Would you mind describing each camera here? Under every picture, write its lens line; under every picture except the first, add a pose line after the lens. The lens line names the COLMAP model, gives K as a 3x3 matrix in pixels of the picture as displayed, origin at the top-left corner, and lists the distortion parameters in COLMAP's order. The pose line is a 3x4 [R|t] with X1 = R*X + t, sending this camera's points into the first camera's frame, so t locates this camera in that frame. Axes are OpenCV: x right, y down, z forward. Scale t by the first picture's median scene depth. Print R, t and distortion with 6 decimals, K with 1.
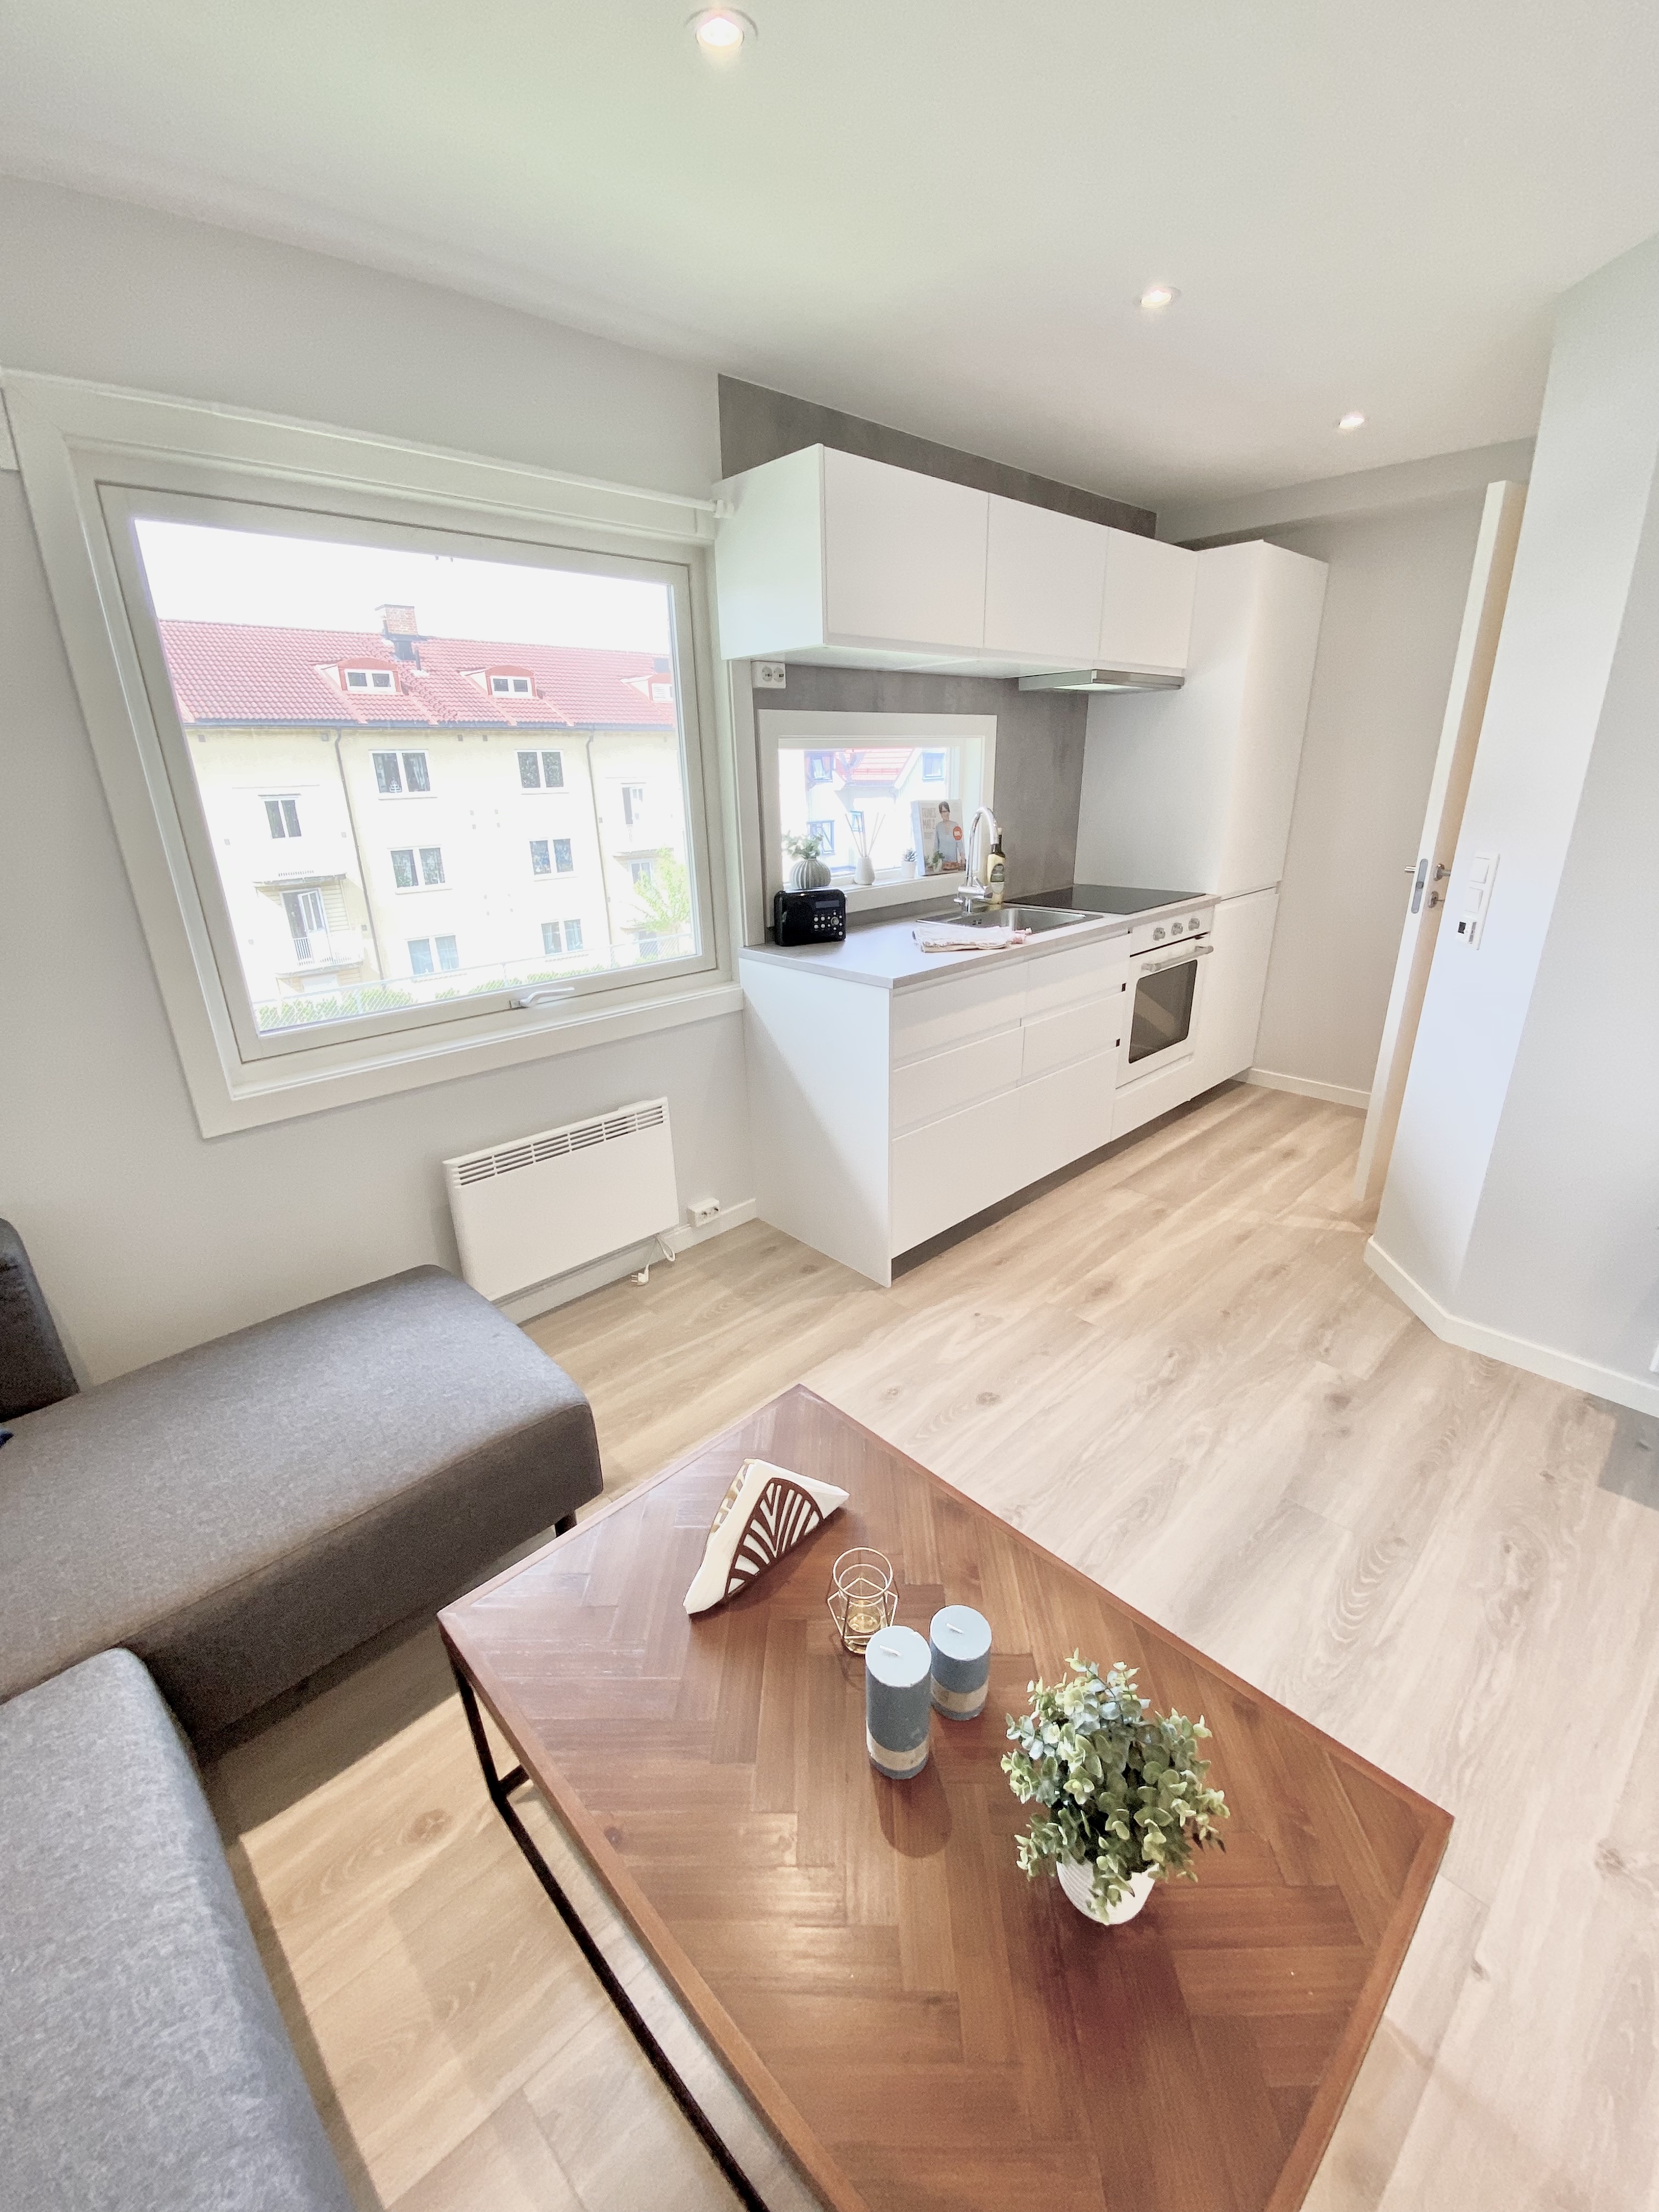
lens RADIAL K [[893.0, 0, 829.5], [0, 893.0, 1106.0], [0, 0, 1]] dist [-0.000229, -0.000199]
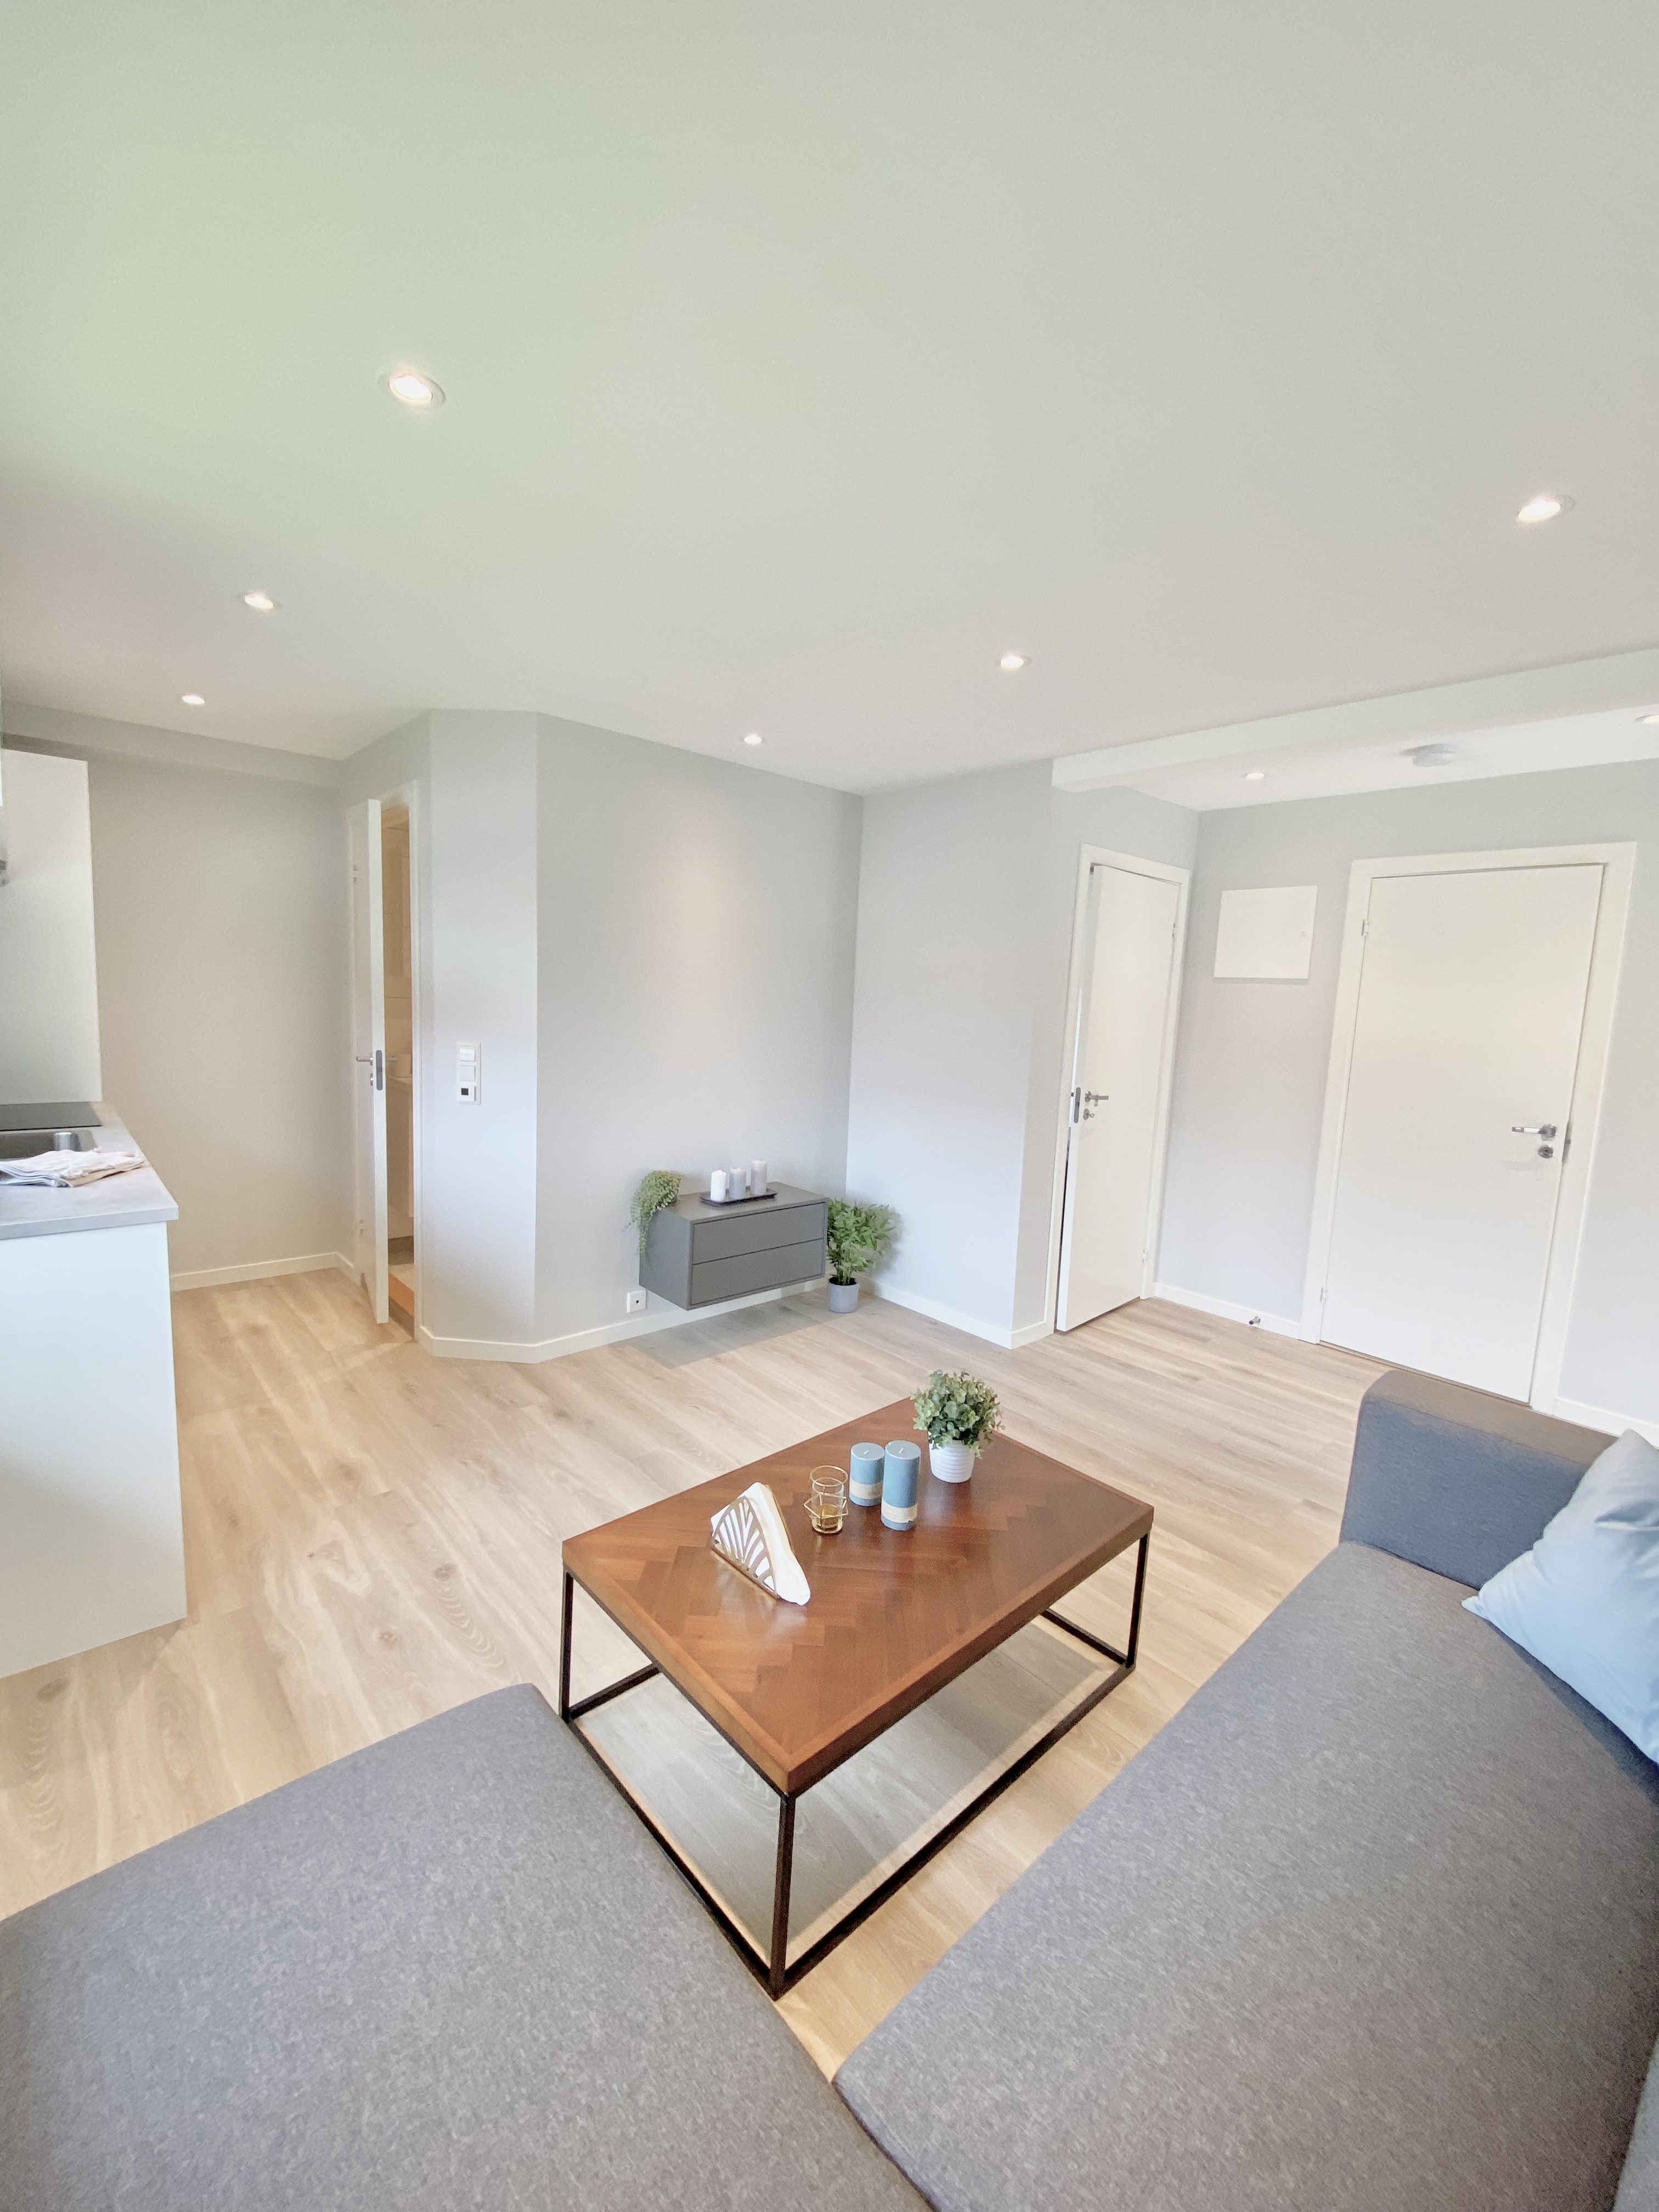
lens RADIAL K [[893.0, 0, 829.5], [0, 893.0, 1106.0], [0, 0, 1]] dist [-0.000229, -0.000199]
pose [[0.011030, -0.099962, 0.994930, -0.667696], [0.309929, 0.946333, 0.091643, -0.111839], [-0.950696, 0.307346, 0.041419, 0.328882]]
